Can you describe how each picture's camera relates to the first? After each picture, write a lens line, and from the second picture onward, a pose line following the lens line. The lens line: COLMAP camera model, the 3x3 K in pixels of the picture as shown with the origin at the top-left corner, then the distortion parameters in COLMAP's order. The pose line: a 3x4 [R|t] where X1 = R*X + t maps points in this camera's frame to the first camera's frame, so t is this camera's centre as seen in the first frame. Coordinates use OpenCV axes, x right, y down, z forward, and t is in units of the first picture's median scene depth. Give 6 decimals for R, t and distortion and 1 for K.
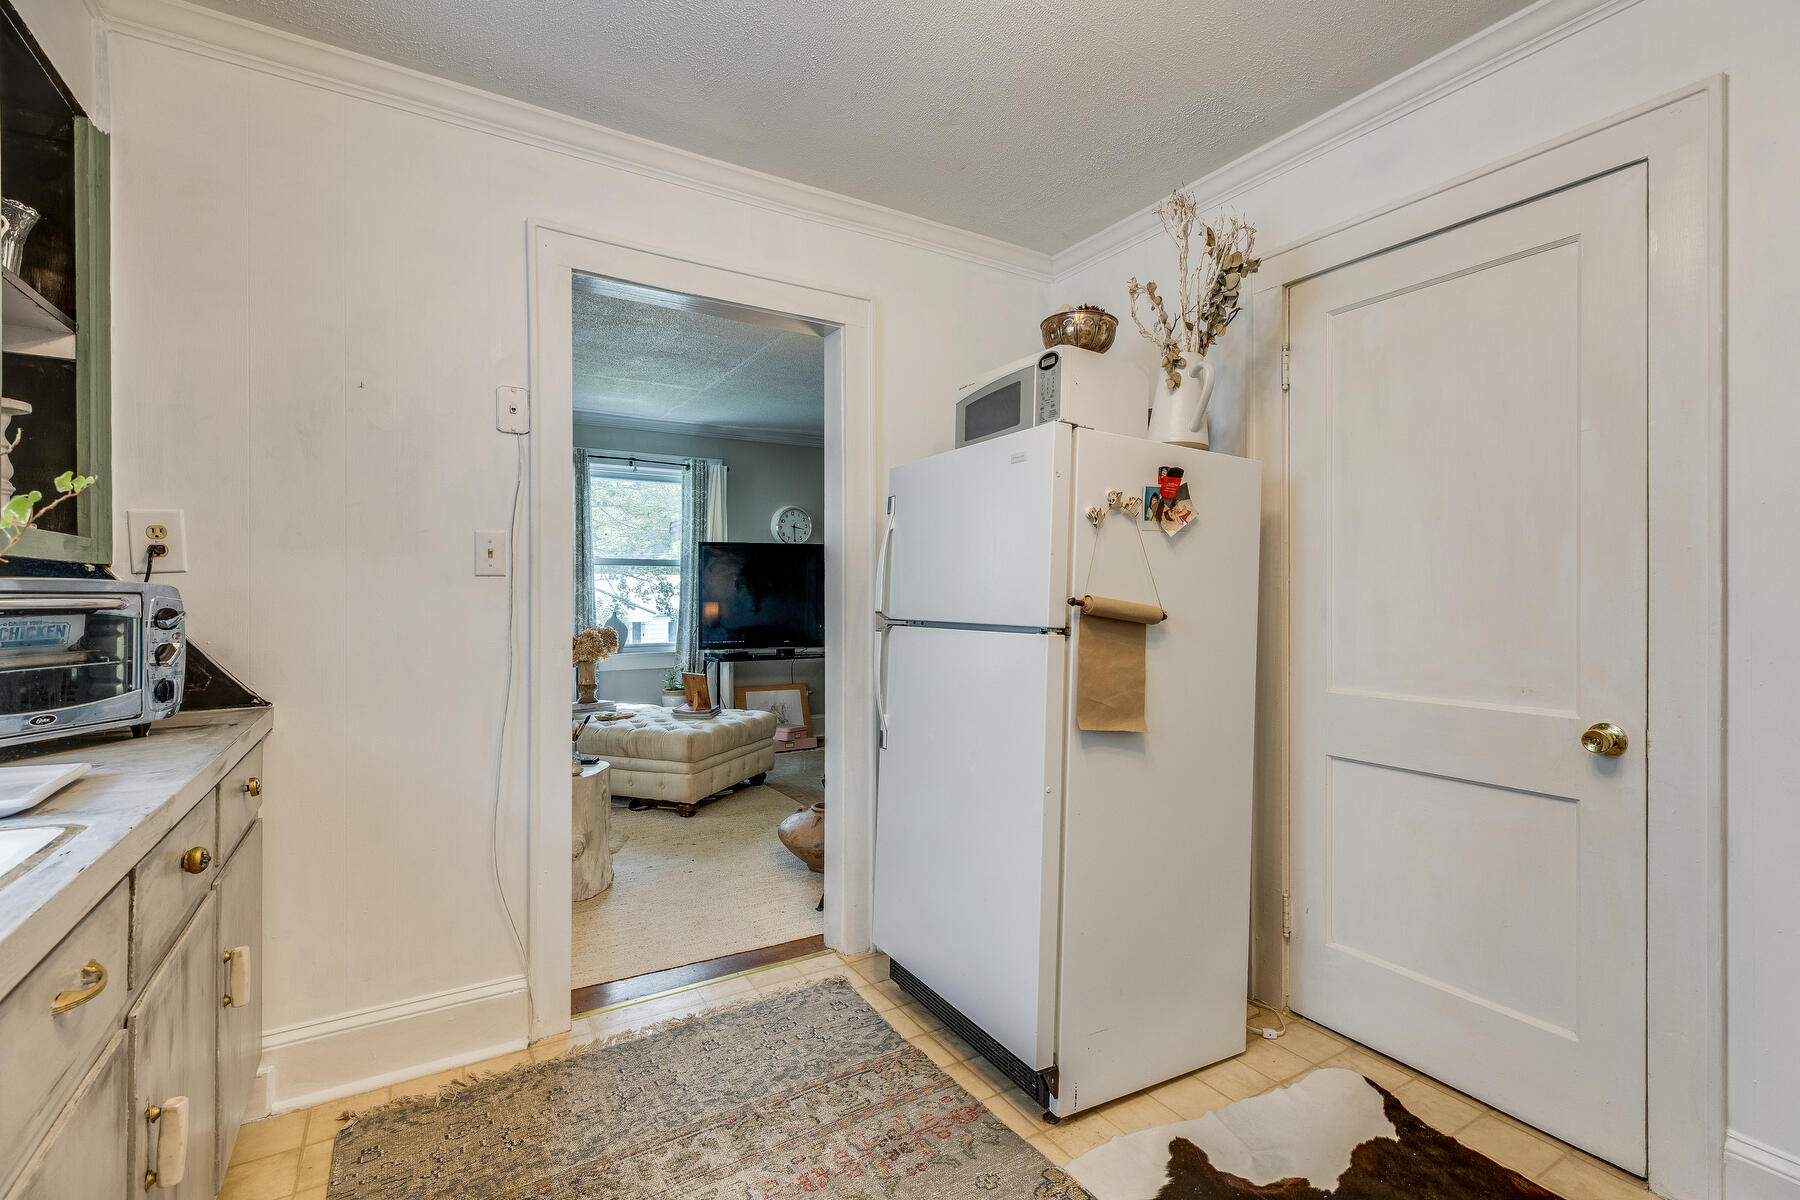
lens RADIAL K [[808.3, 0, 907.1], [0, 808.3, 601.1], [0, 0, 1]] dist [0.000213, -0.000010]
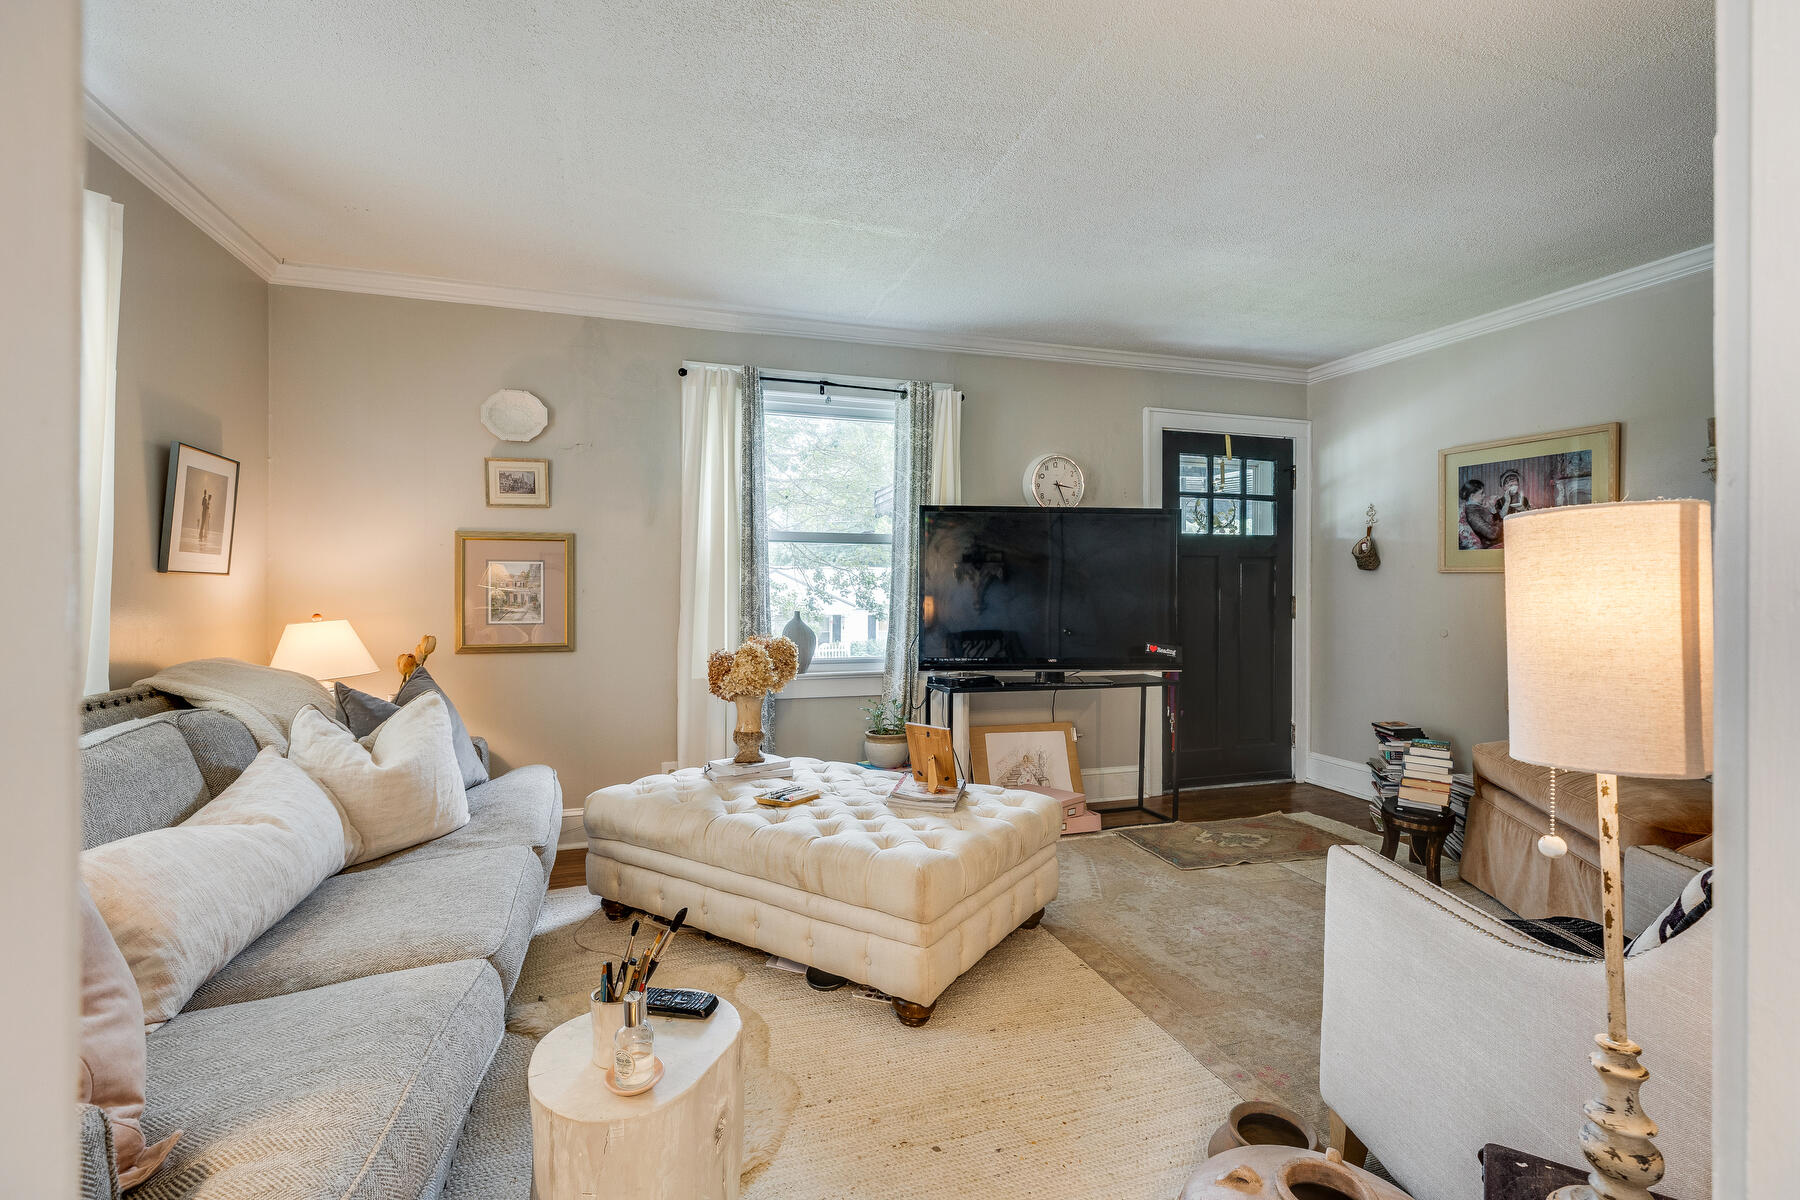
lens RADIAL K [[808.3, 0, 897.7], [0, 808.3, 590.0], [0, 0, 1]] dist [0.000213, -0.000010]
pose [[0.969242, 0.005211, -0.246053, -0.113938], [-0.006486, 0.999969, -0.004371, -0.002206], [0.246023, 0.005833, 0.969247, 0.362570]]
